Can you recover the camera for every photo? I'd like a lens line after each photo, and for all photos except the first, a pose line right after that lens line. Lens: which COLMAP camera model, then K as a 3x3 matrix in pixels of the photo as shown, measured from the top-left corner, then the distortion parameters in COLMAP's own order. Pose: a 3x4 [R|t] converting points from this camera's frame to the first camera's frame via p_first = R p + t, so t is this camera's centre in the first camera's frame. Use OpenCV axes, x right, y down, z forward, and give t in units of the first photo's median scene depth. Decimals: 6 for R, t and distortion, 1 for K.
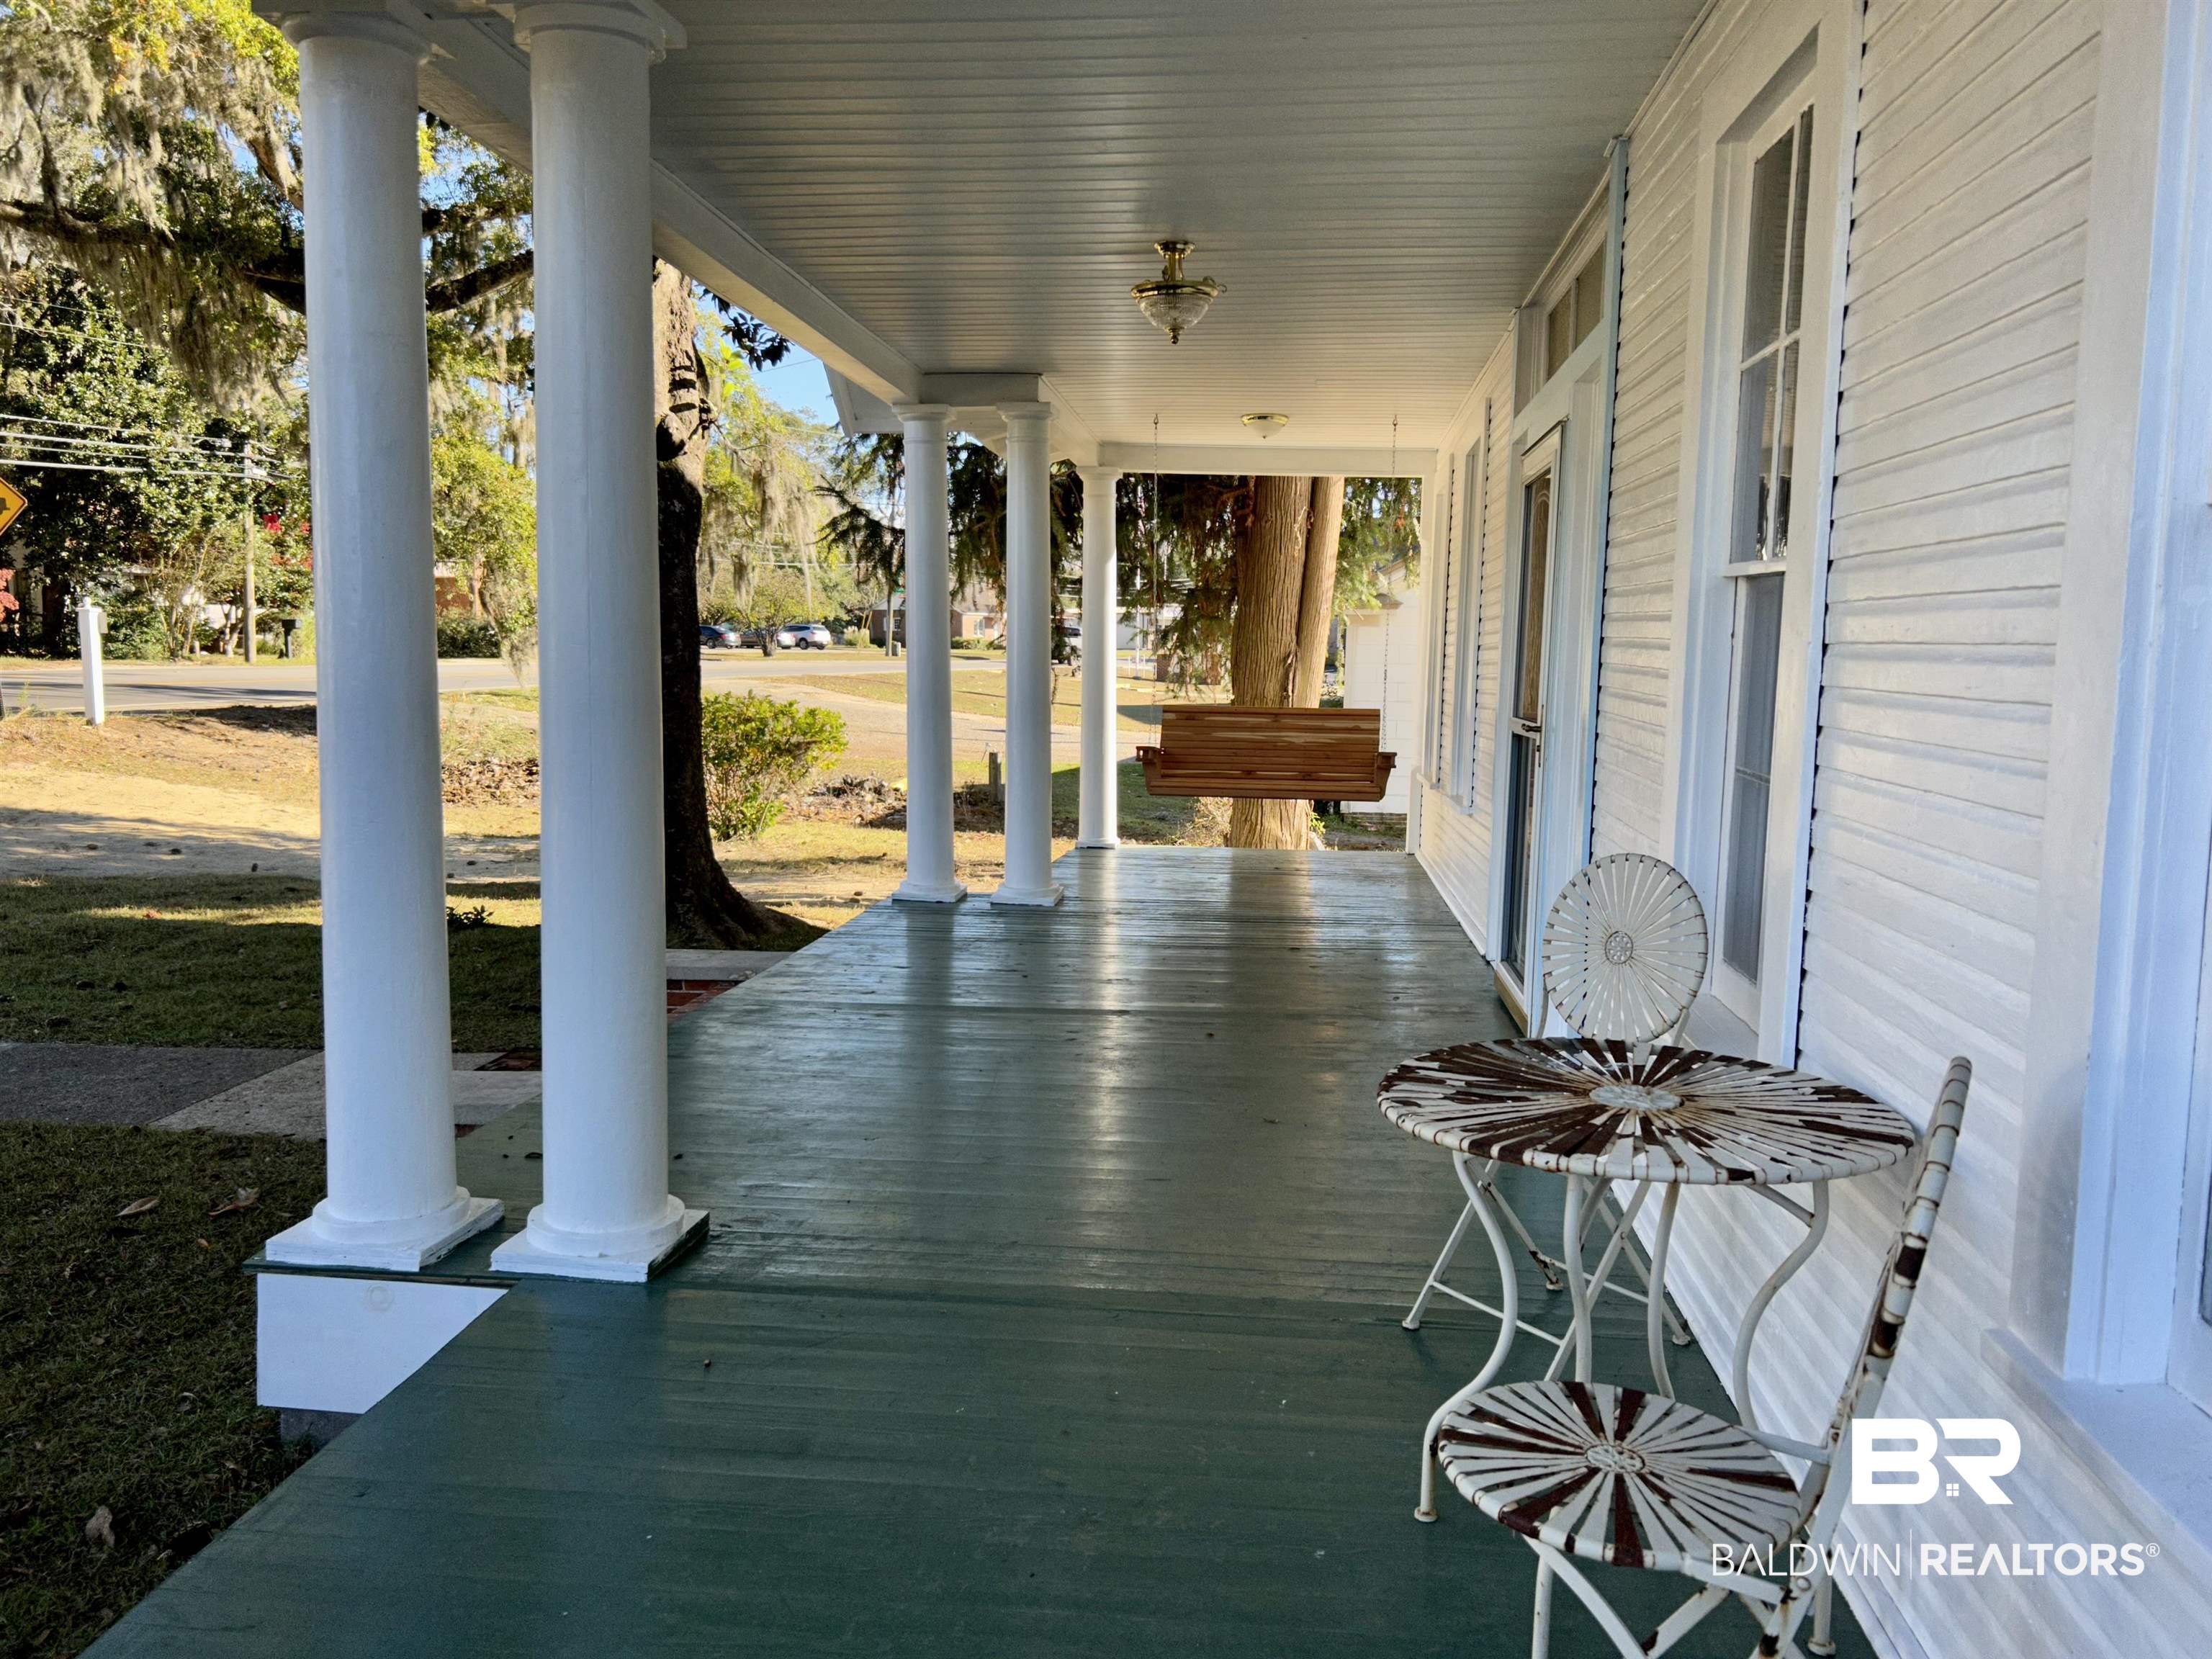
lens RADIAL K [[1639.3, 0, 1156.1], [0, 1639.3, 841.8], [0, 0, 1]] dist [0.030597, -0.029935]
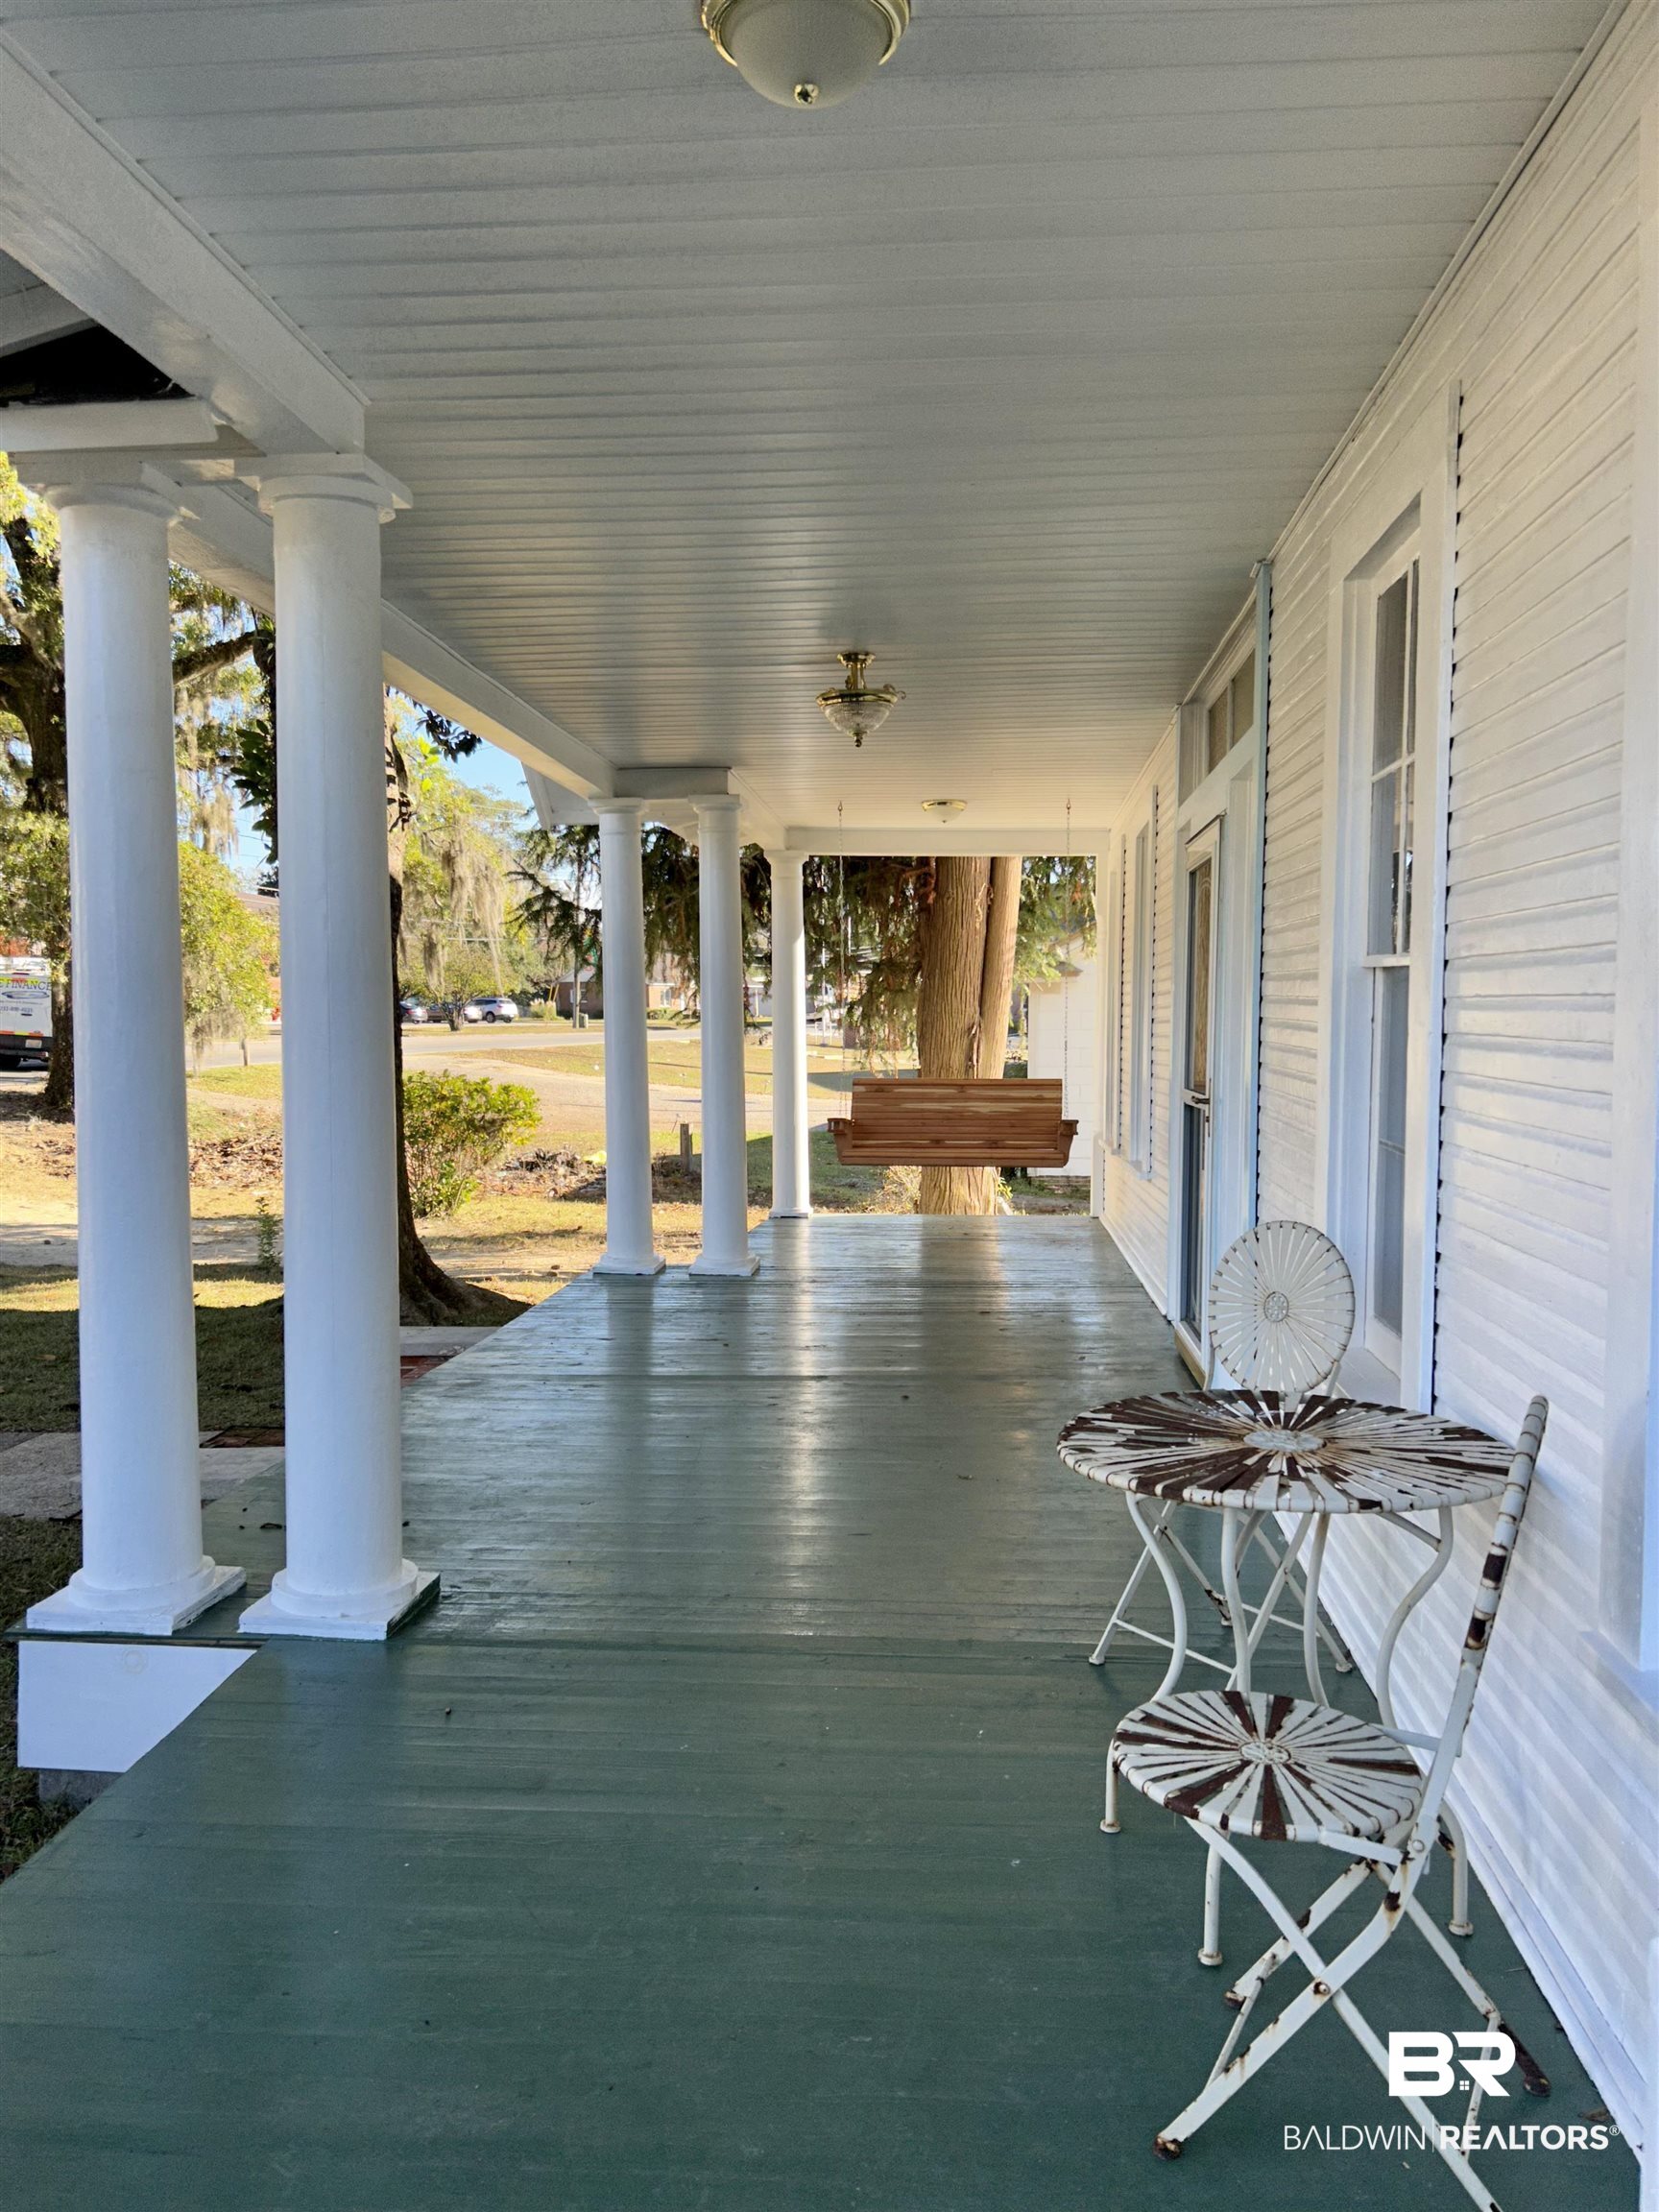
lens RADIAL K [[1639.3, 0, 871.1], [0, 1639.3, 1140.0], [0, 0, 1]] dist [0.030597, -0.029935]
pose [[0.999664, -0.020064, 0.016391, -0.002867], [0.020712, 0.998968, -0.040416, -0.004835], [-0.015564, 0.040742, 0.999048, -0.057074]]
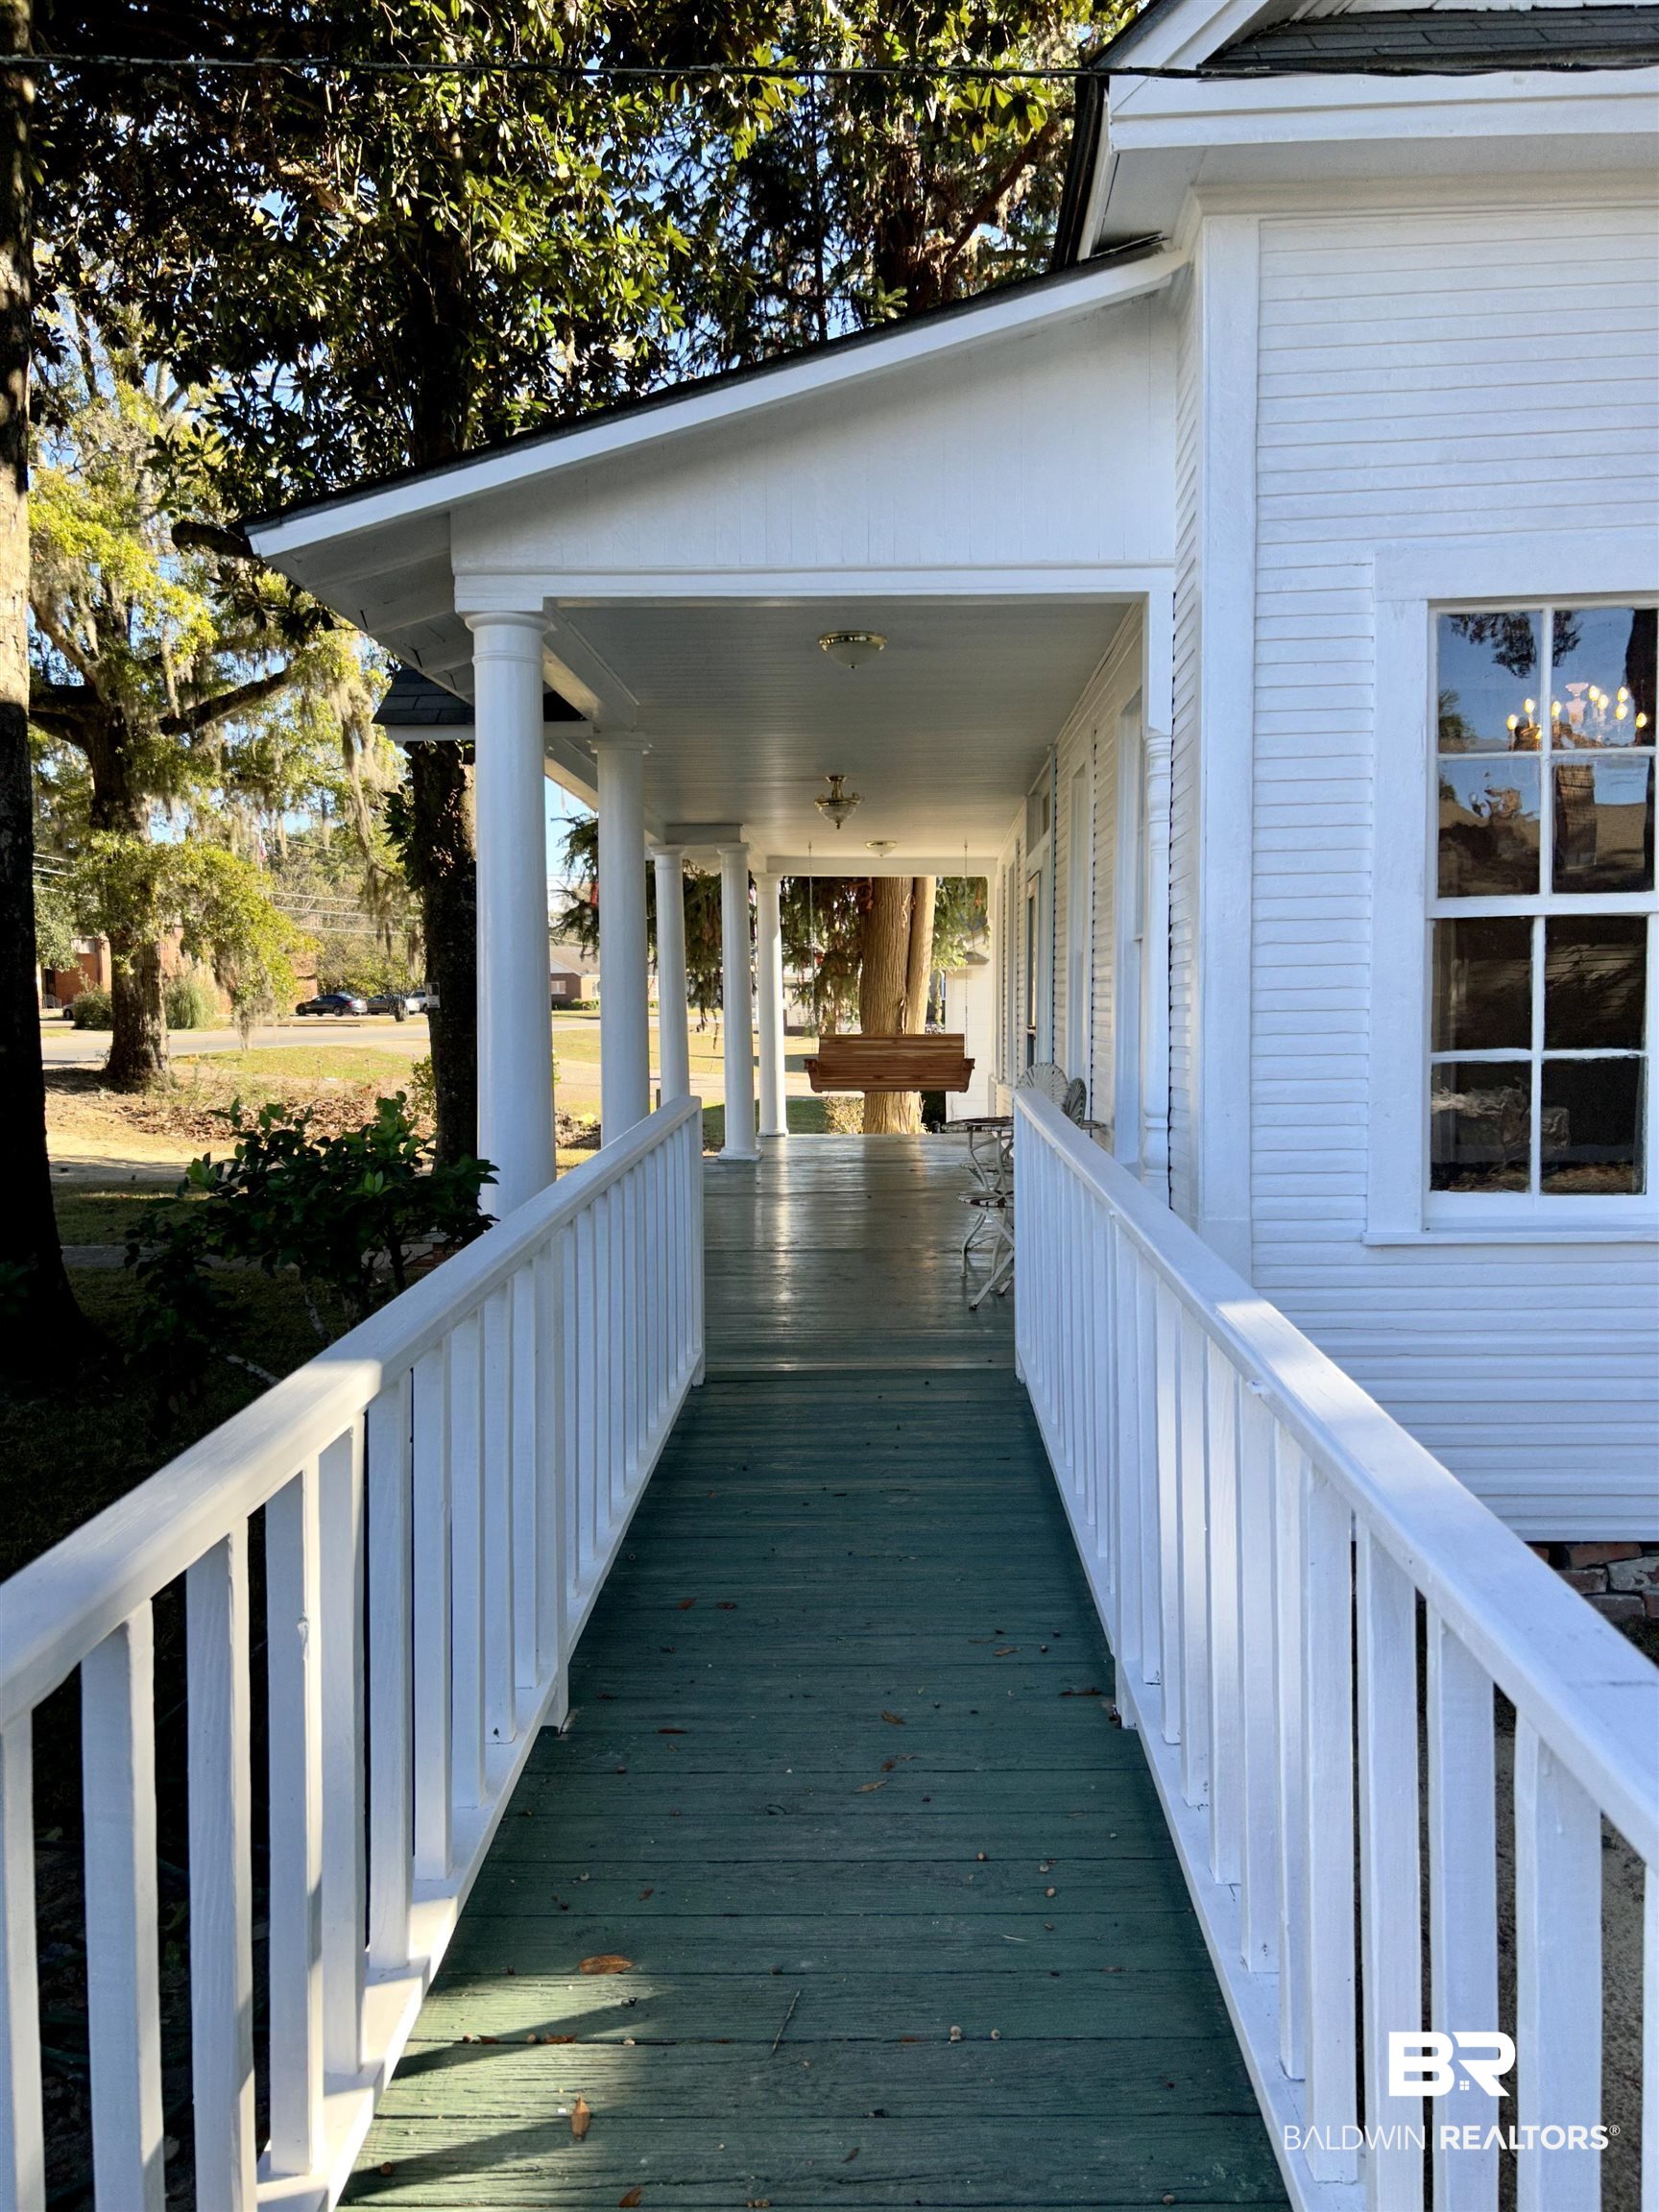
lens RADIAL K [[1639.3, 0, 877.3], [0, 1639.3, 1119.8], [0, 0, 1]] dist [0.030597, -0.029935]
pose [[0.997327, -0.029977, 0.066632, -0.081372], [0.033111, 0.998372, -0.046445, 0.120149], [-0.065131, 0.048527, 0.996696, -0.881696]]
